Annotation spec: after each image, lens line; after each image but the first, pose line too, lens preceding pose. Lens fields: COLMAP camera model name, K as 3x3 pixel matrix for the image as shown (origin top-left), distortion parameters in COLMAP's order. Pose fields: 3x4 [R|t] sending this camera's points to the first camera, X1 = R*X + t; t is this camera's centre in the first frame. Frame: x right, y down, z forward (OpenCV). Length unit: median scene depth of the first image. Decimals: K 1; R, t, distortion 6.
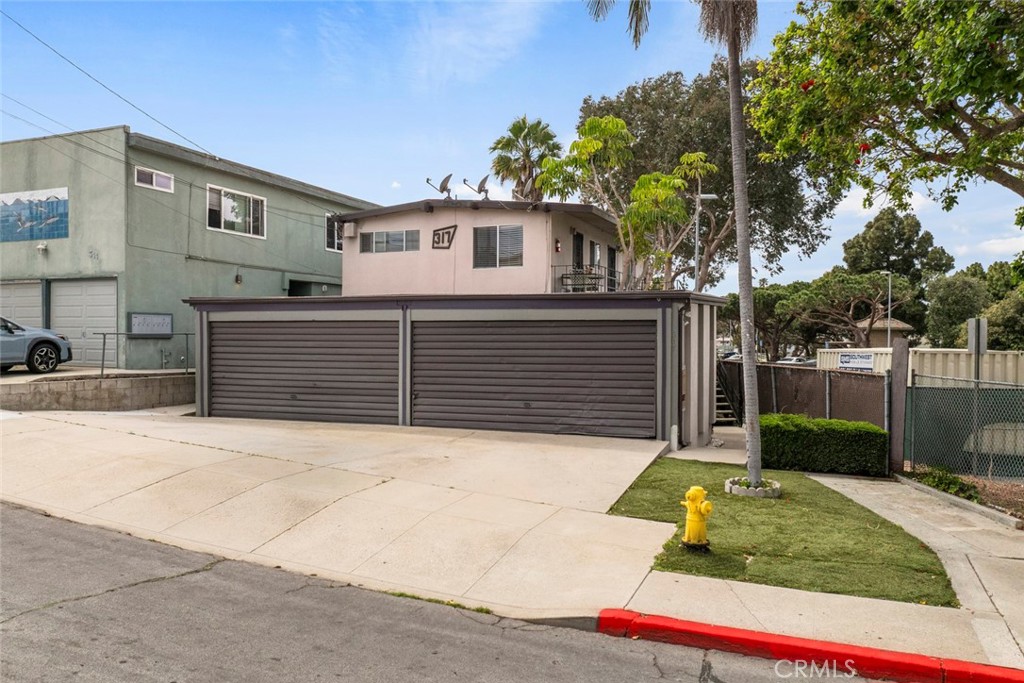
lens RADIAL K [[813.7, 0, 515.0], [0, 813.7, 355.3], [0, 0, 1]] dist [-0.035332, -0.008893]
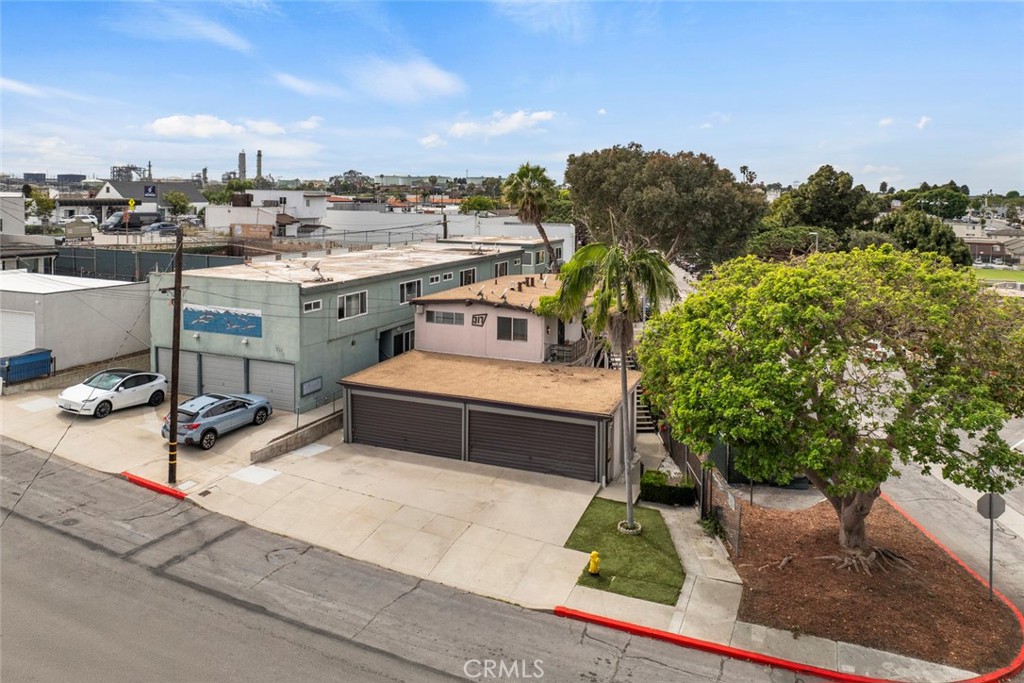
lens RADIAL K [[778.9, 0, 516.3], [0, 778.9, 317.7], [0, 0, 1]] dist [-0.037440, -0.002248]
pose [[0.999993, 0.002717, 0.002476, -0.020506], [-0.003045, 0.989604, 0.143787, -0.456397], [-0.002059, -0.143794, 0.989606, -0.669016]]
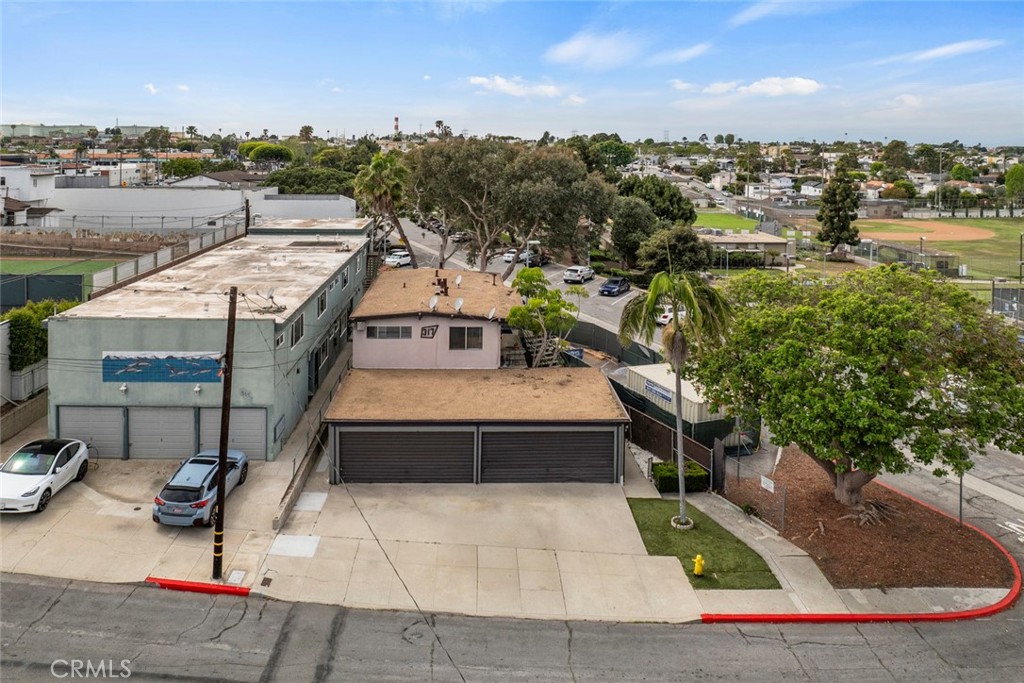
lens RADIAL K [[793.9, 0, 494.6], [0, 793.9, 260.9], [0, 0, 1]] dist [-0.032876, 0.000117]
pose [[0.910009, -0.065746, 0.409343, -0.727771], [0.006232, 0.989404, 0.145056, -0.616271], [-0.414543, -0.129451, 0.900776, -0.528480]]
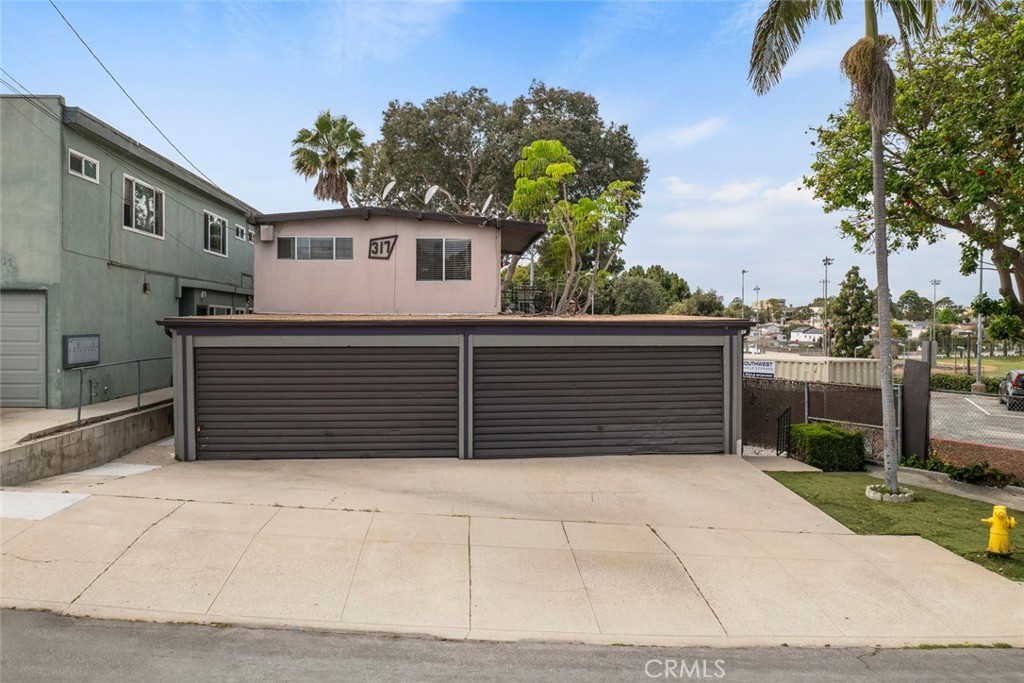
lens RADIAL K [[778.9, 0, 516.3], [0, 778.9, 317.7], [0, 0, 1]] dist [-0.037440, -0.002248]
pose [[0.886780, -0.003993, 0.462174, -0.451711], [0.013861, 0.999743, -0.017958, -0.053383], [-0.461983, 0.022331, 0.886607, 0.143996]]
